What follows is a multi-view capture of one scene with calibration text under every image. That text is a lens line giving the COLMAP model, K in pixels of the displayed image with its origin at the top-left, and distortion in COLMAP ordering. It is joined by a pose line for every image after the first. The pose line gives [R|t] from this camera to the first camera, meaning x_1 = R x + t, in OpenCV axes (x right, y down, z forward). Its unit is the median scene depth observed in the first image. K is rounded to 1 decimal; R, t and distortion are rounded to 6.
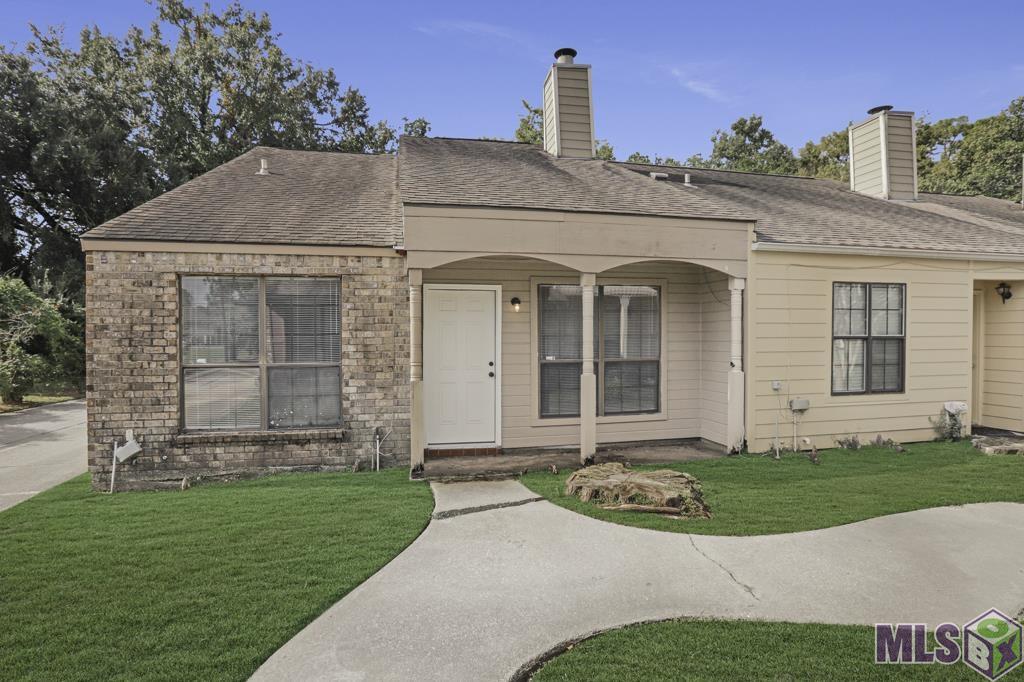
lens RADIAL K [[502.8, 0, 511.7], [0, 502.8, 343.5], [0, 0, 1]] dist [-0.034285, -0.000359]
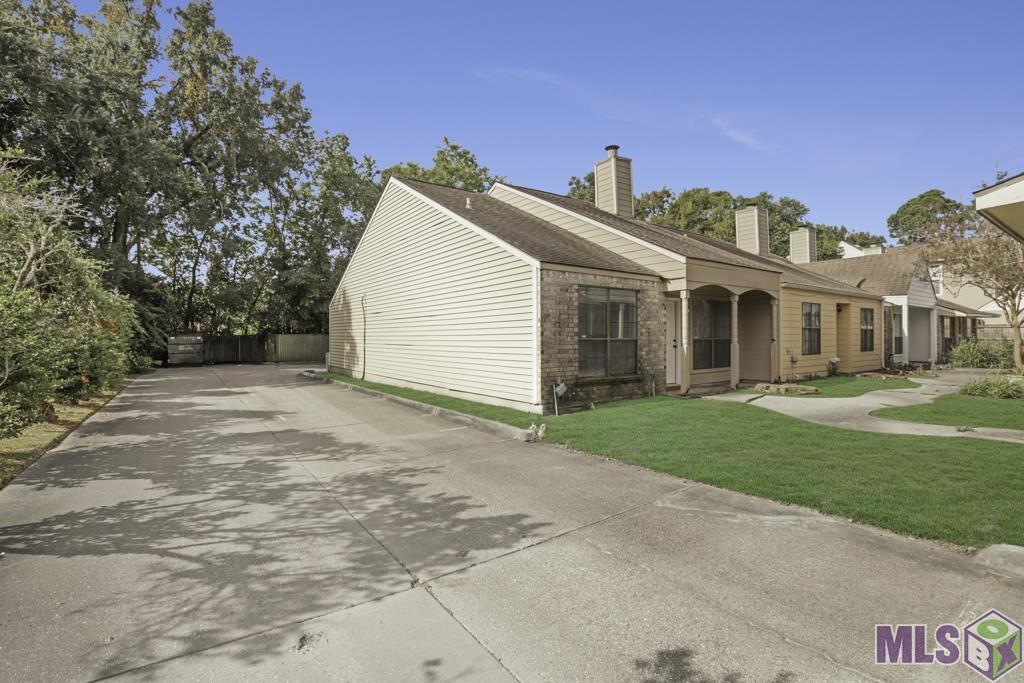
lens RADIAL K [[471.3, 0, 513.8], [0, 471.3, 339.3], [0, 0, 1]] dist [-0.005000, 0.001075]
pose [[0.906298, 0.000197, 0.422638, -1.512430], [0.006083, 0.999890, -0.013511, 0.064165], [-0.422595, 0.014816, 0.906198, -0.364095]]
